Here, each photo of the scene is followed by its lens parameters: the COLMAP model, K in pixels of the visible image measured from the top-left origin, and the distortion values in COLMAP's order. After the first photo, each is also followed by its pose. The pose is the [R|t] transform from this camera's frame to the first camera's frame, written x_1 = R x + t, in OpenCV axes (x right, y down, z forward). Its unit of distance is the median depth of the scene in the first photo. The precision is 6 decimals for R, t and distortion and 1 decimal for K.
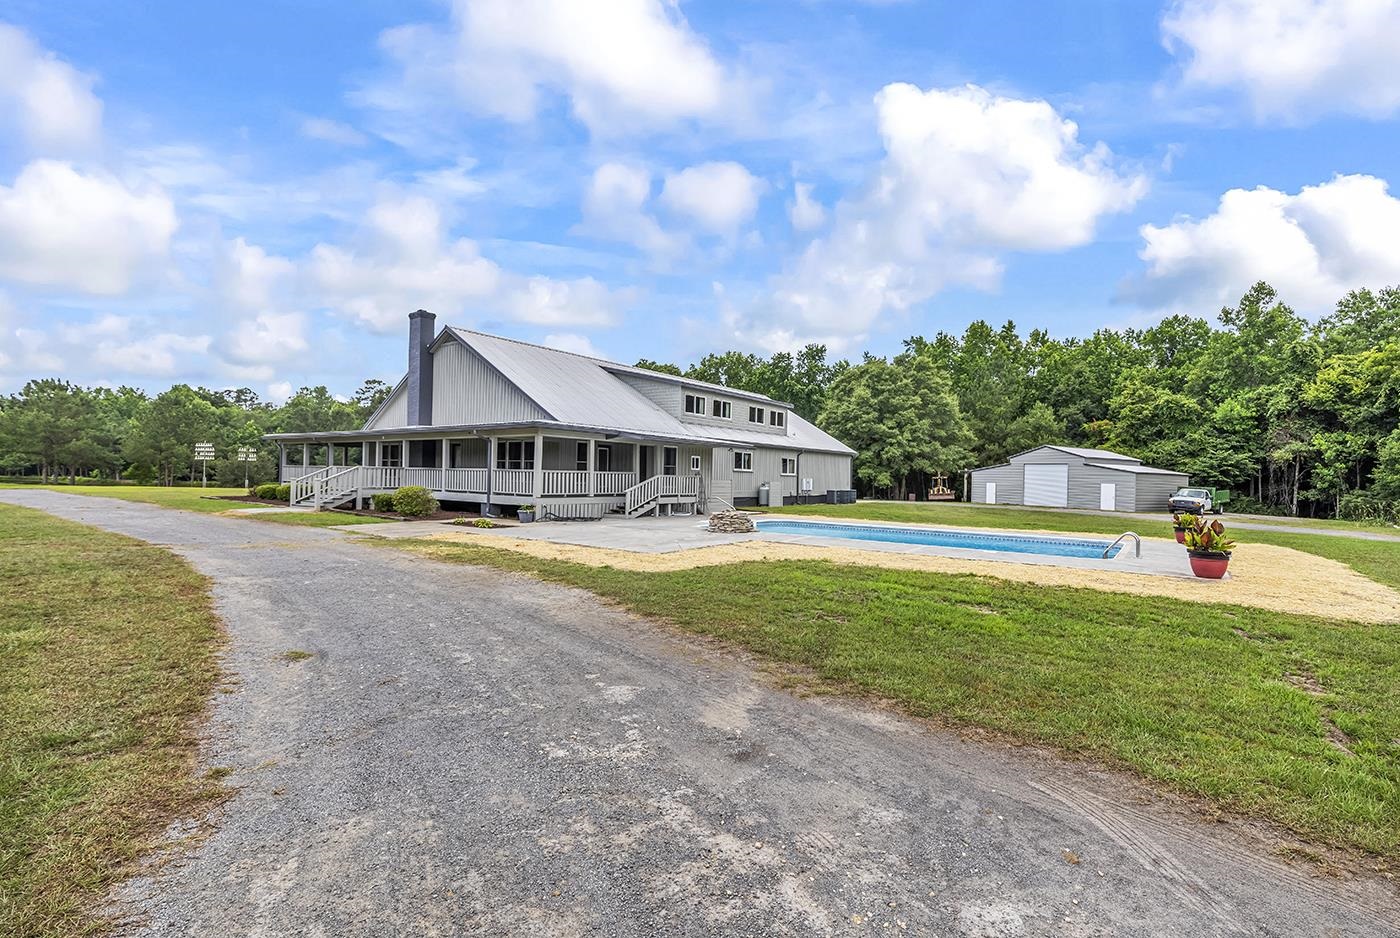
lens RADIAL K [[643.3, 0, 696.1], [0, 643.3, 478.0], [0, 0, 1]] dist [-0.000901, 0.000371]
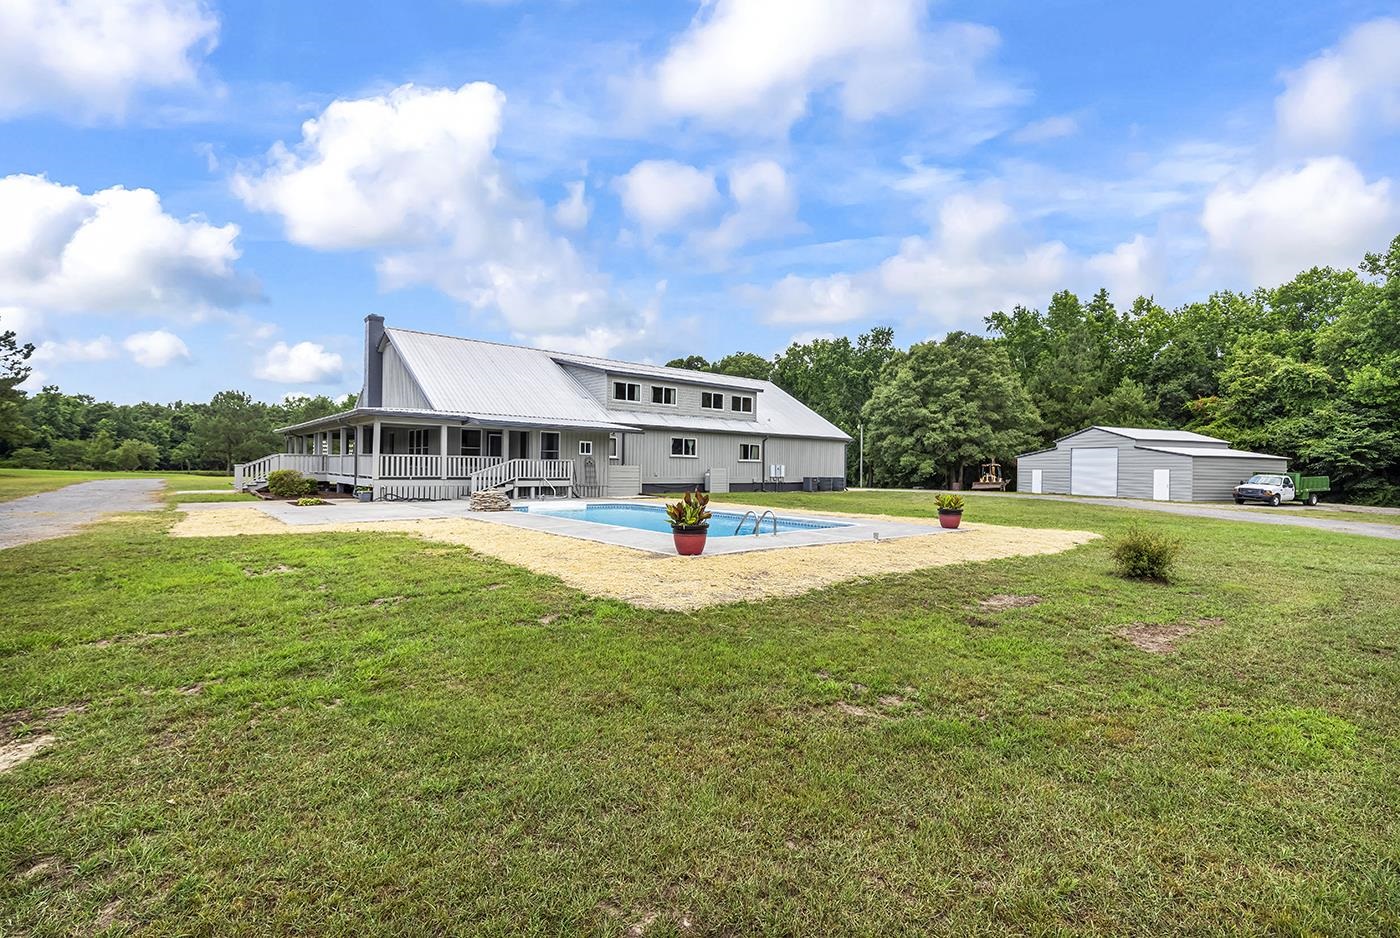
lens RADIAL K [[643.3, 0, 702.1], [0, 643.3, 462.0], [0, 0, 1]] dist [-0.000901, 0.000371]
pose [[0.974926, -0.008976, -0.222347, 0.241144], [0.005530, 0.999855, -0.016116, 0.009826], [0.222460, 0.014482, 0.974834, 0.029575]]
